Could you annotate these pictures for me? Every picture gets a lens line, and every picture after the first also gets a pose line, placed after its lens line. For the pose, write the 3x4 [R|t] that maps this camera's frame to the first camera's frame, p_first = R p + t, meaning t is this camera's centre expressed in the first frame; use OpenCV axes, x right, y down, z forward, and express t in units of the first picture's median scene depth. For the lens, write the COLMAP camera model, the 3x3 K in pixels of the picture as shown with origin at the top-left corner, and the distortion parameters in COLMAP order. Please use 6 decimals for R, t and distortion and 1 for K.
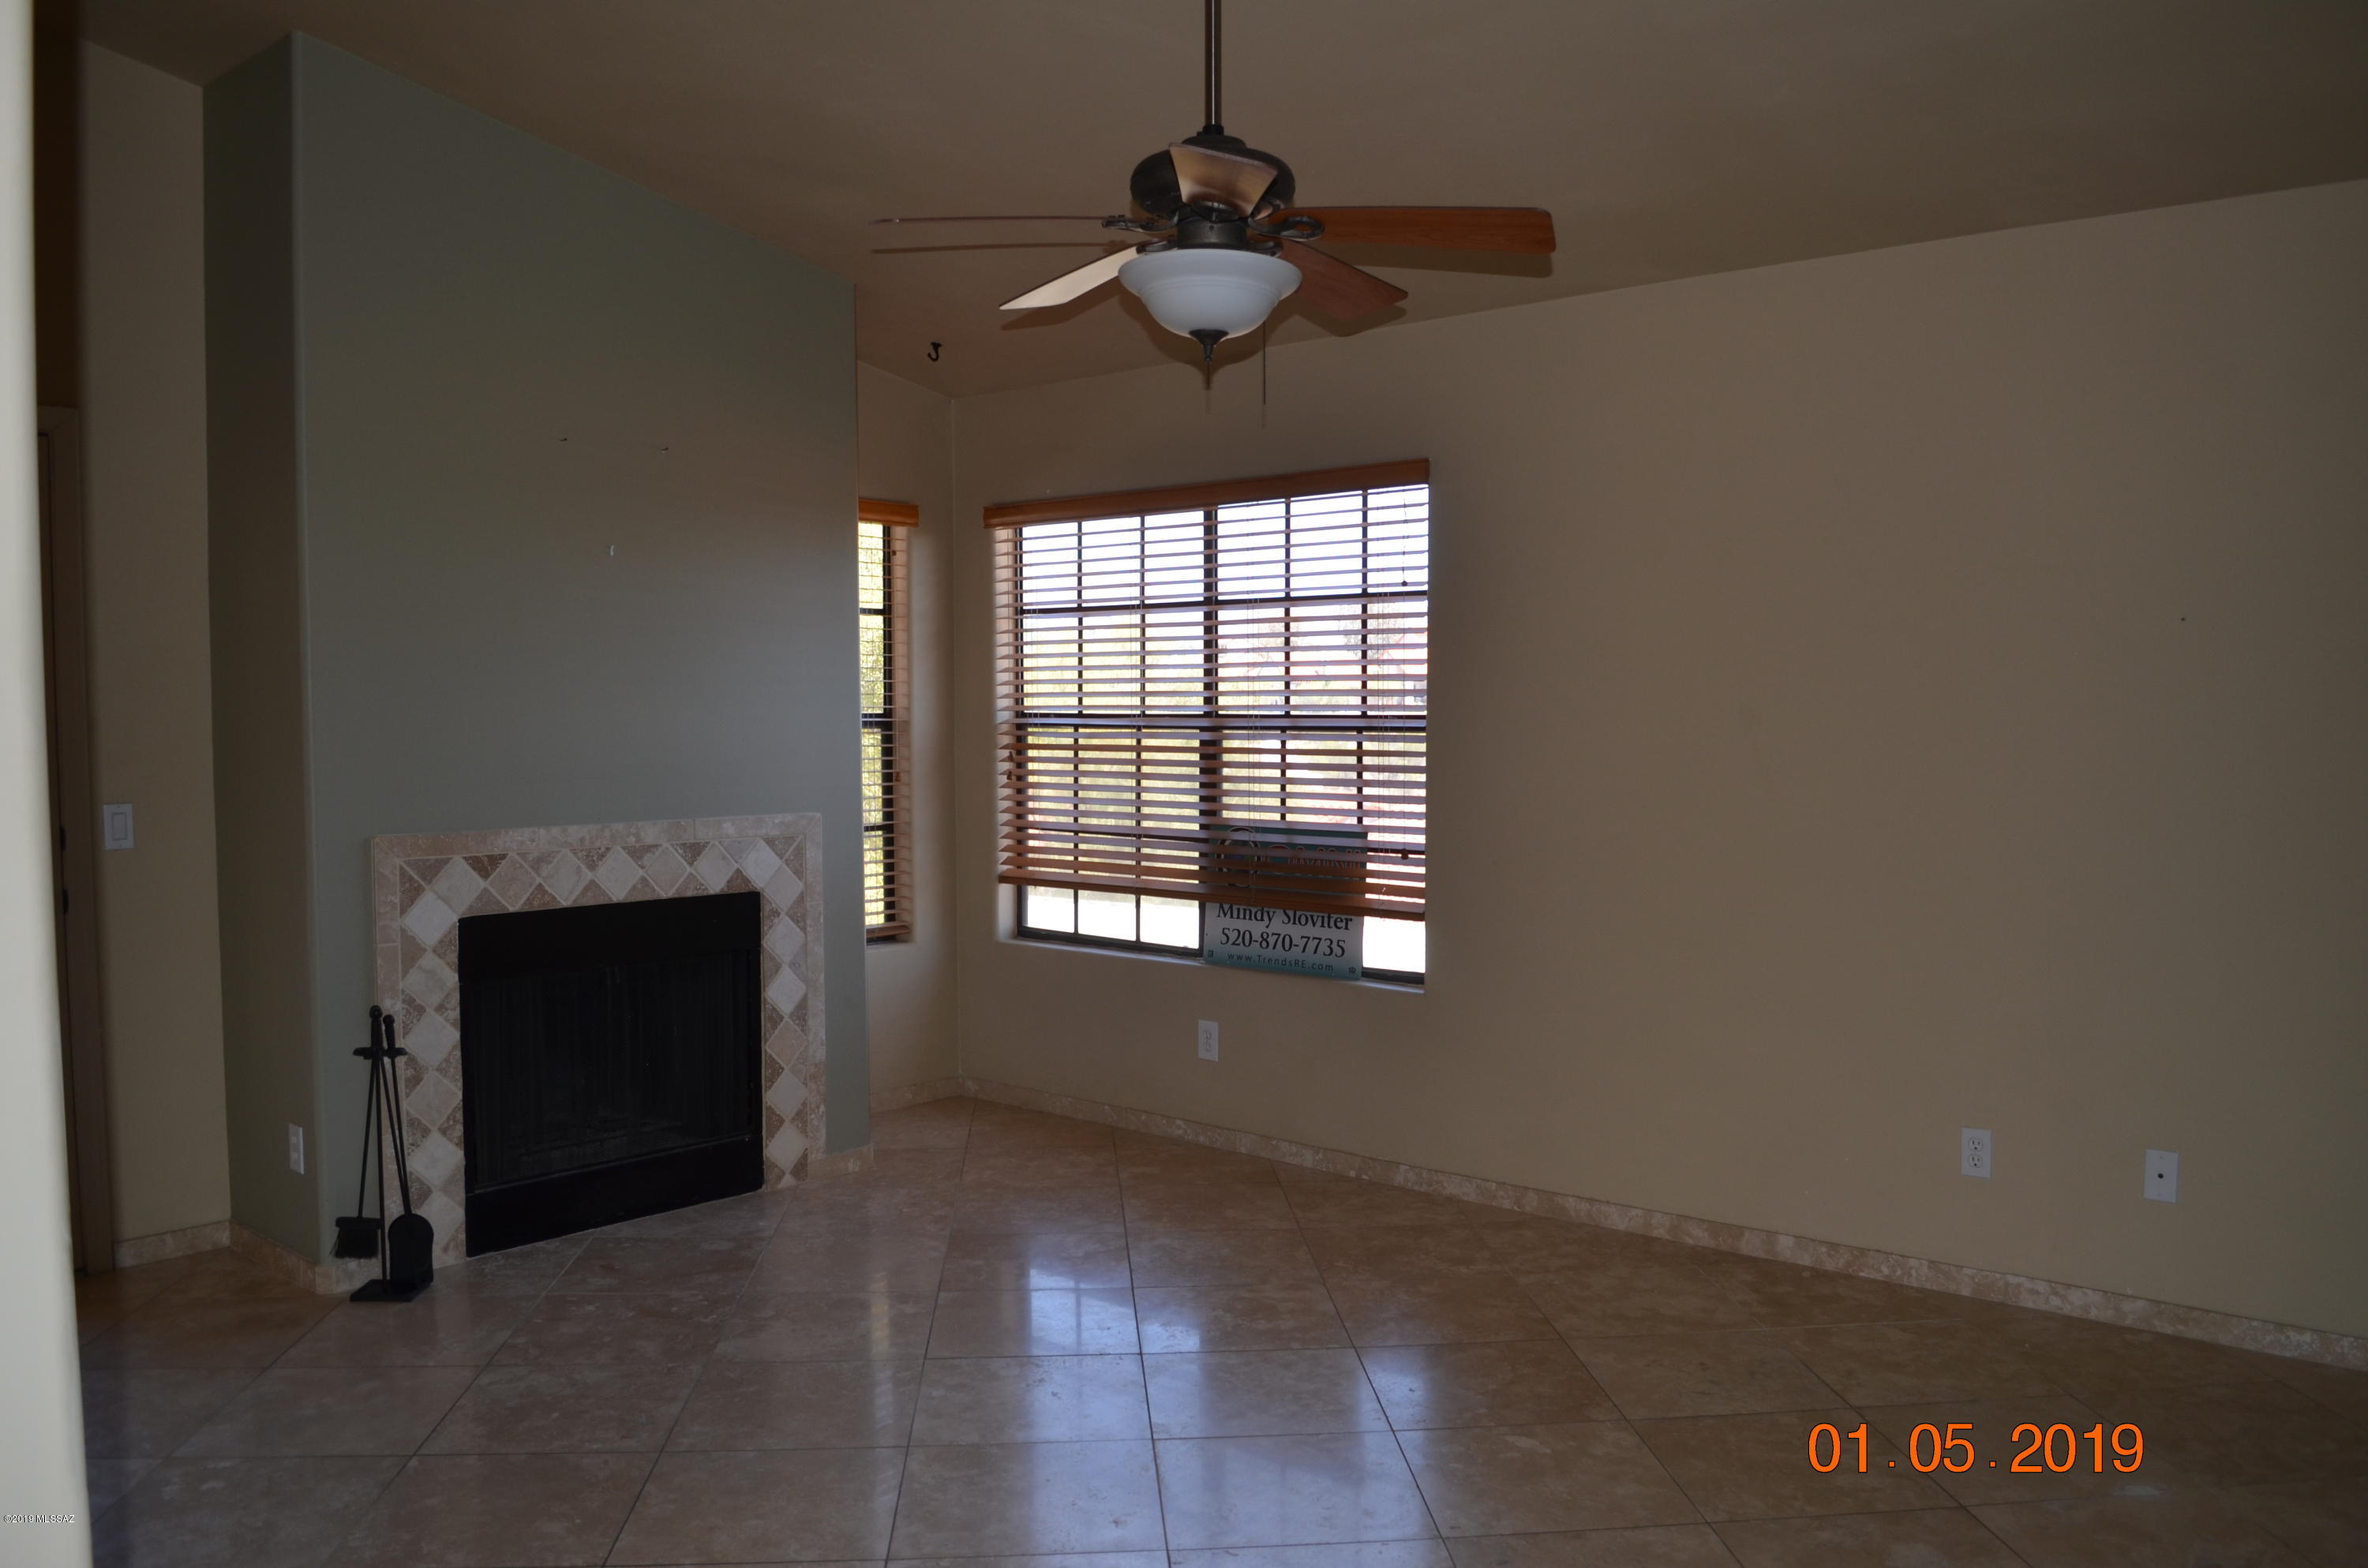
lens RADIAL K [[1846.8, 0, 1183.1], [0, 1846.8, 767.3], [0, 0, 1]] dist [-0.085696, 0.008499]
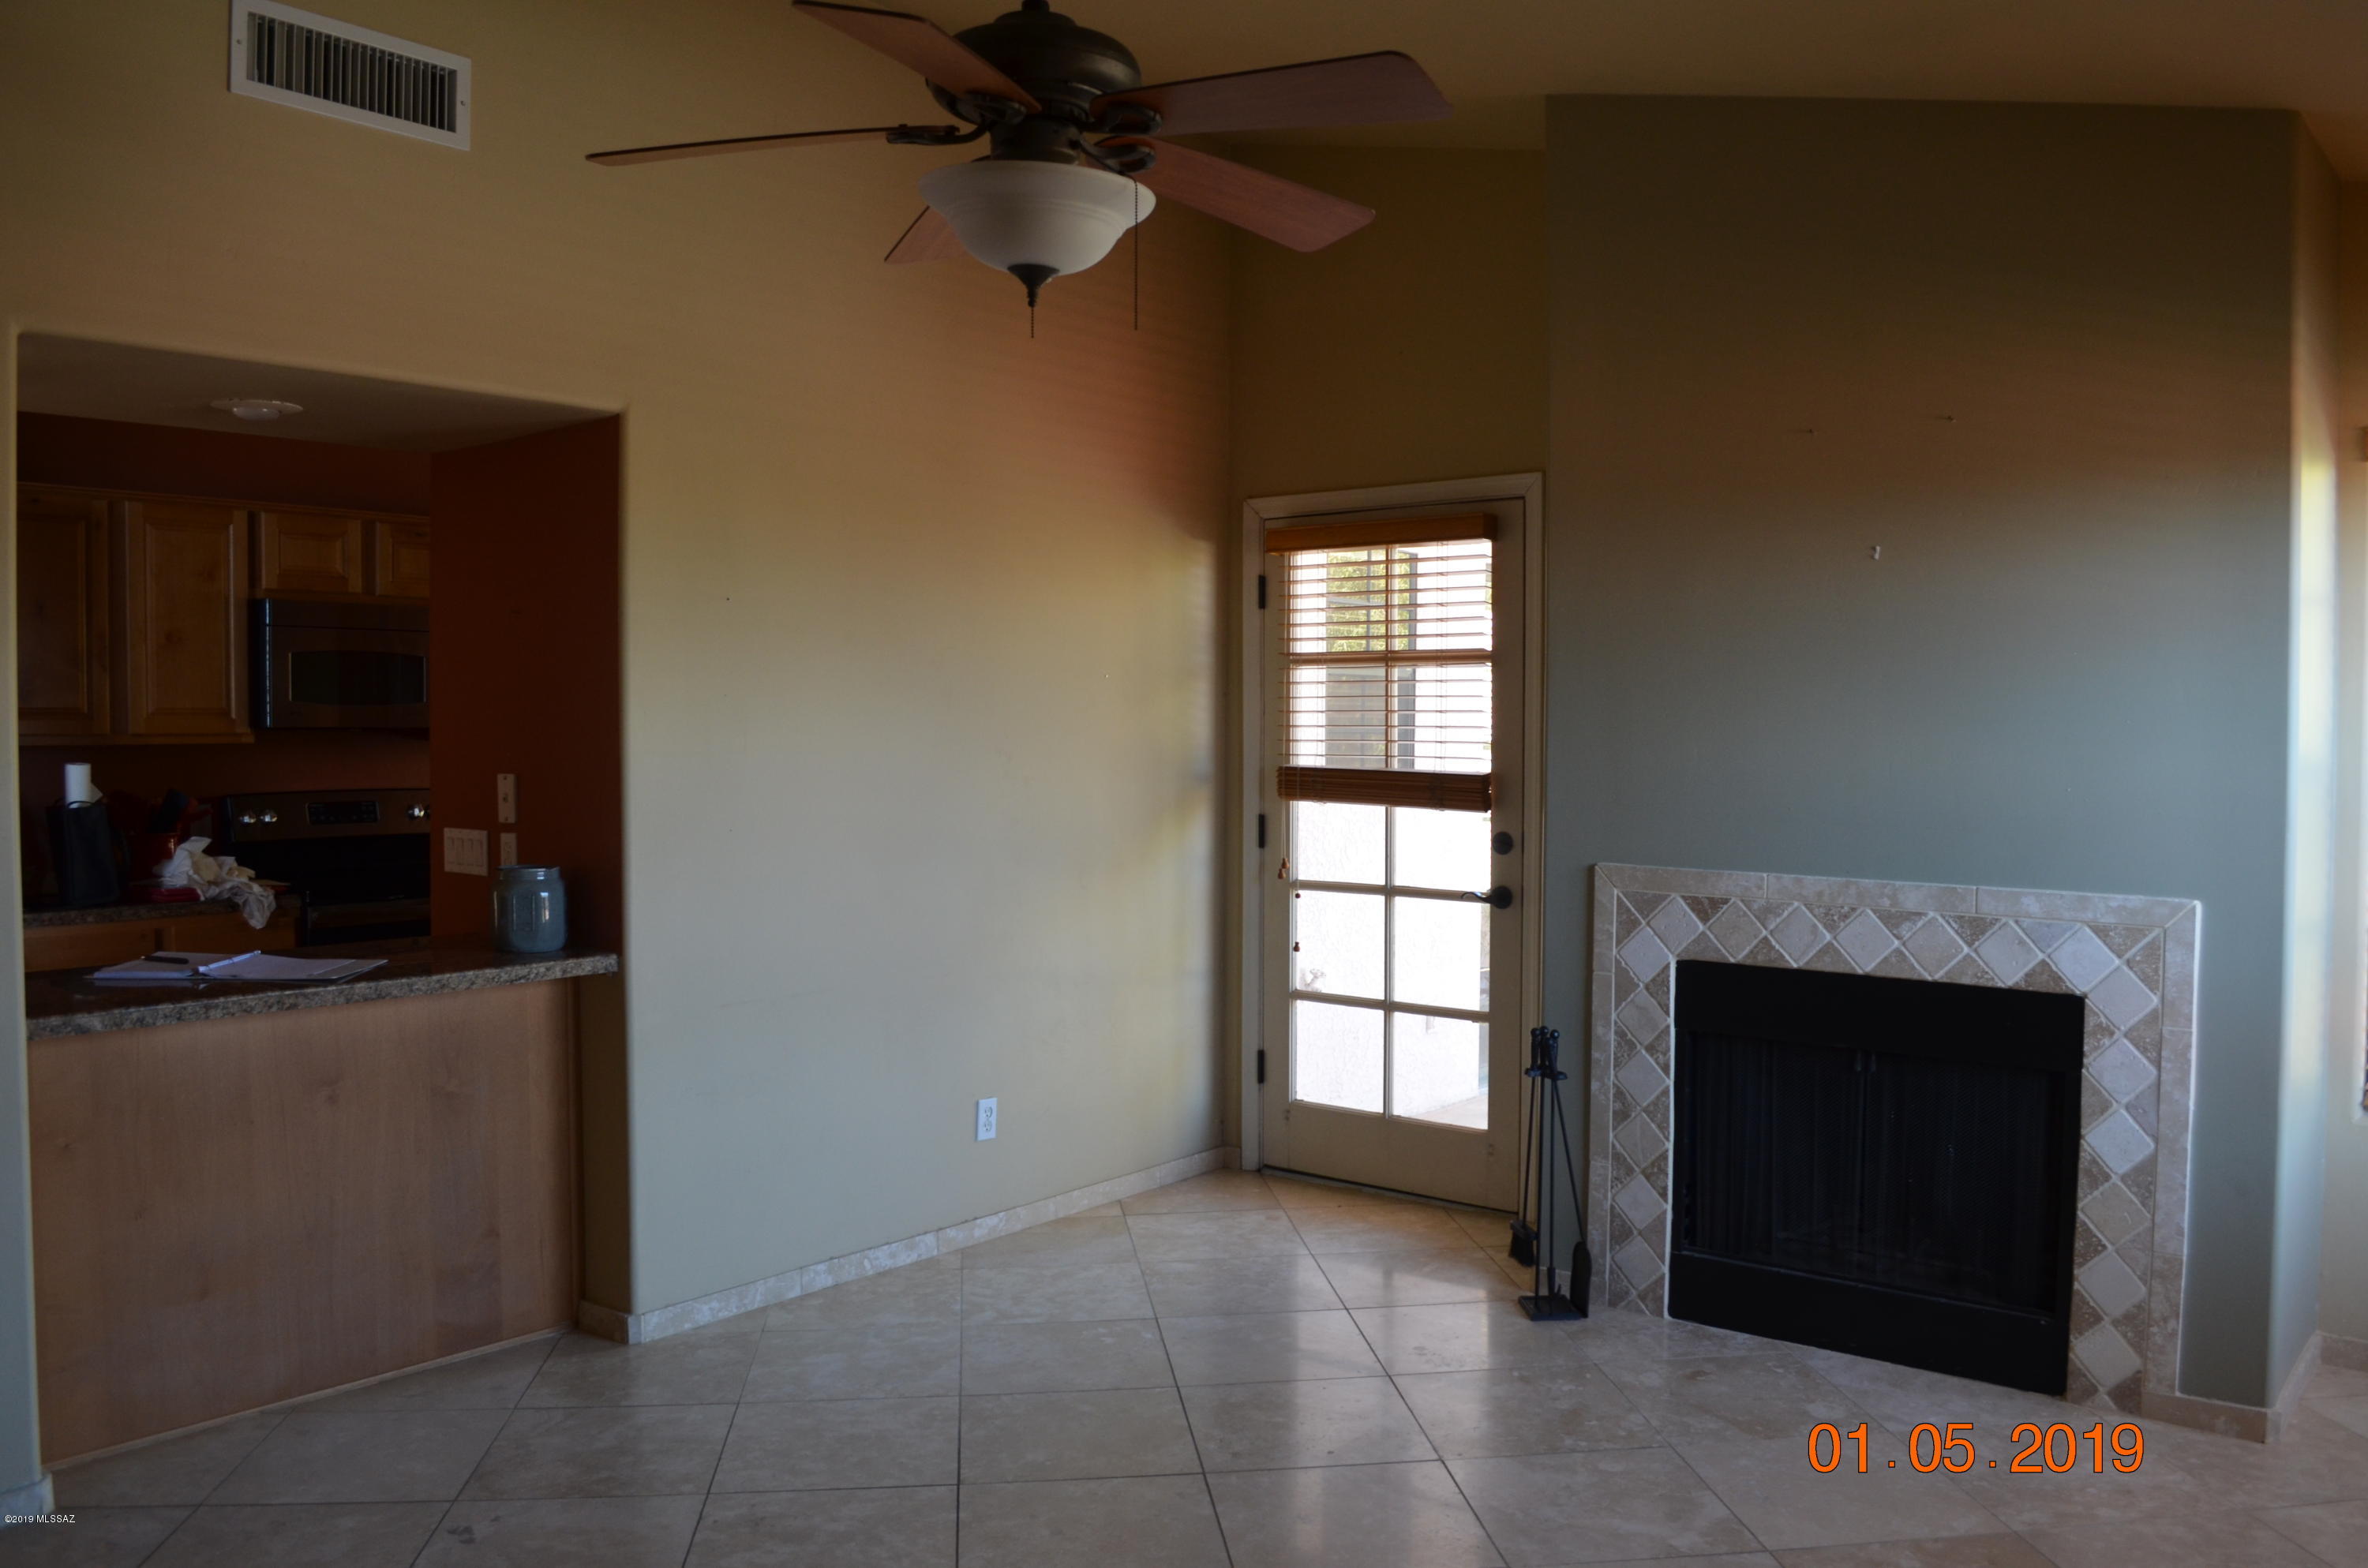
lens RADIAL K [[1846.8, 0, 1191.7], [0, 1846.8, 782.2], [0, 0, 1]] dist [-0.085696, 0.008499]
pose [[0.047662, 0.039885, -0.998067, 0.473817], [-0.042152, 0.998393, 0.037885, -0.030393], [0.997974, 0.040265, 0.049266, 0.615104]]
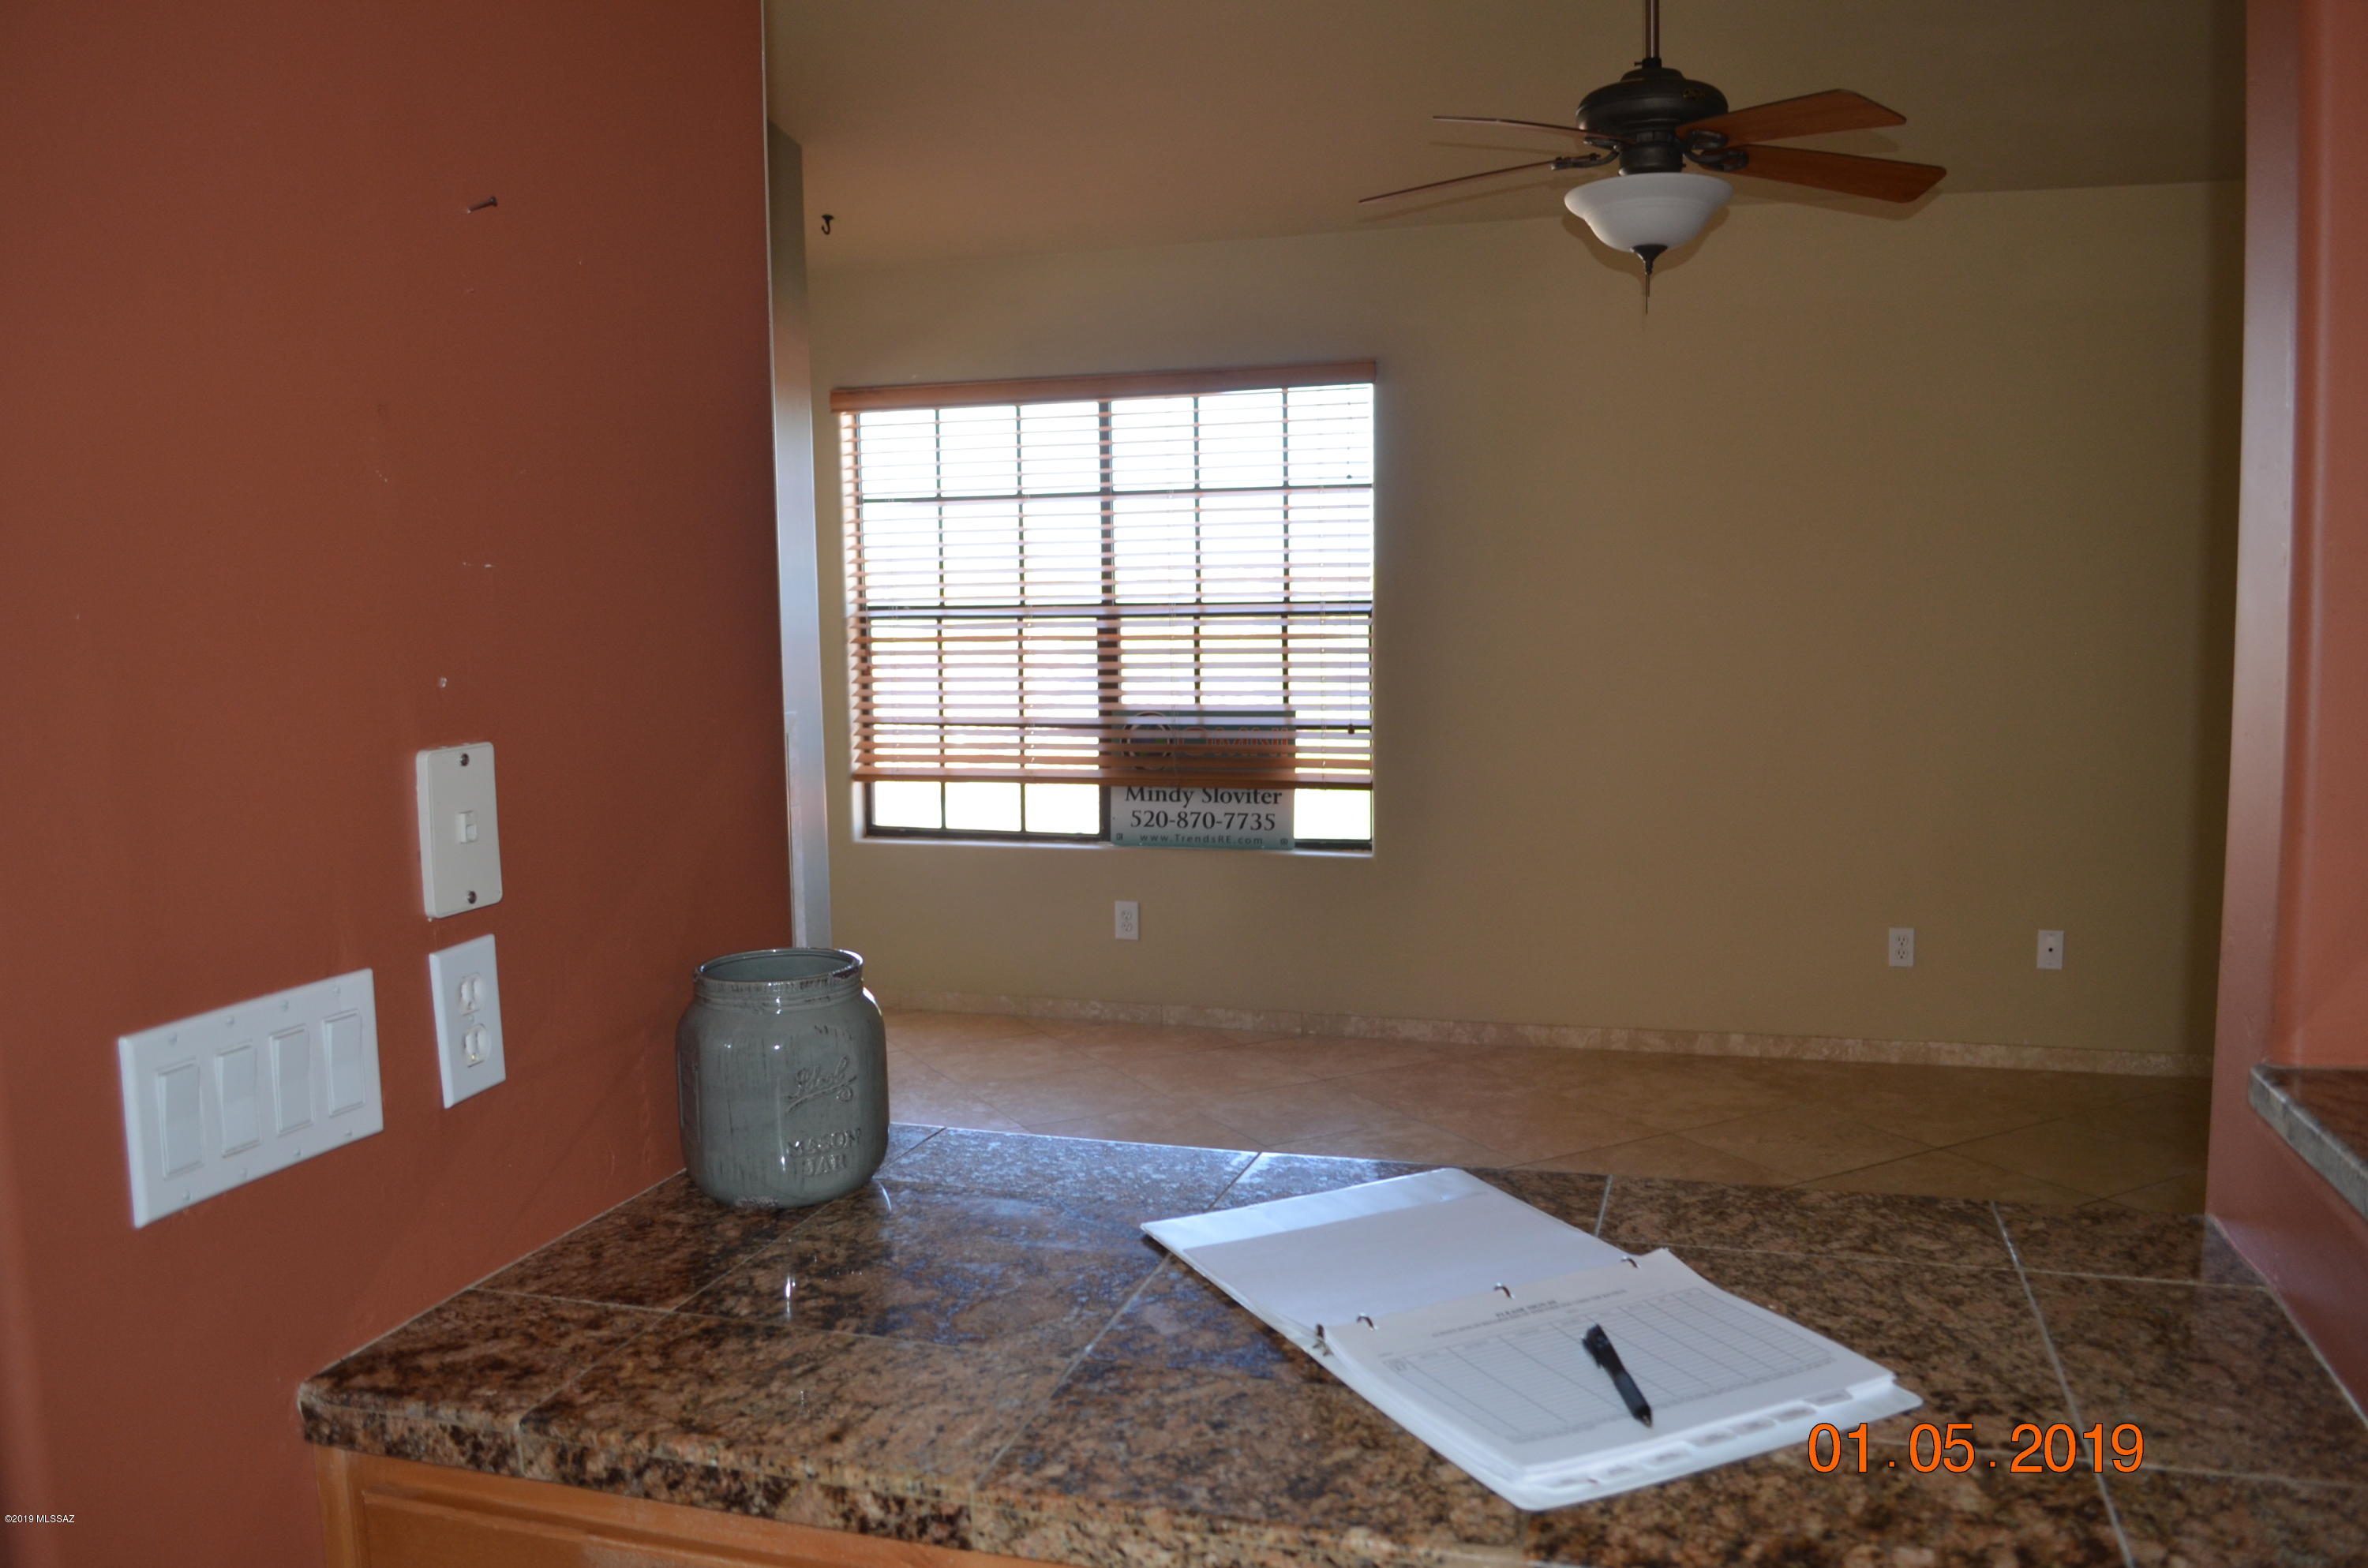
lens RADIAL K [[1846.8, 0, 1140.9], [0, 1846.8, 765.6], [0, 0, 1]] dist [-0.085696, 0.008499]
pose [[0.913015, -0.047284, 0.405177, -0.418985], [0.025851, 0.997970, 0.058211, 0.002242], [-0.407107, -0.042673, 0.912383, 0.063552]]
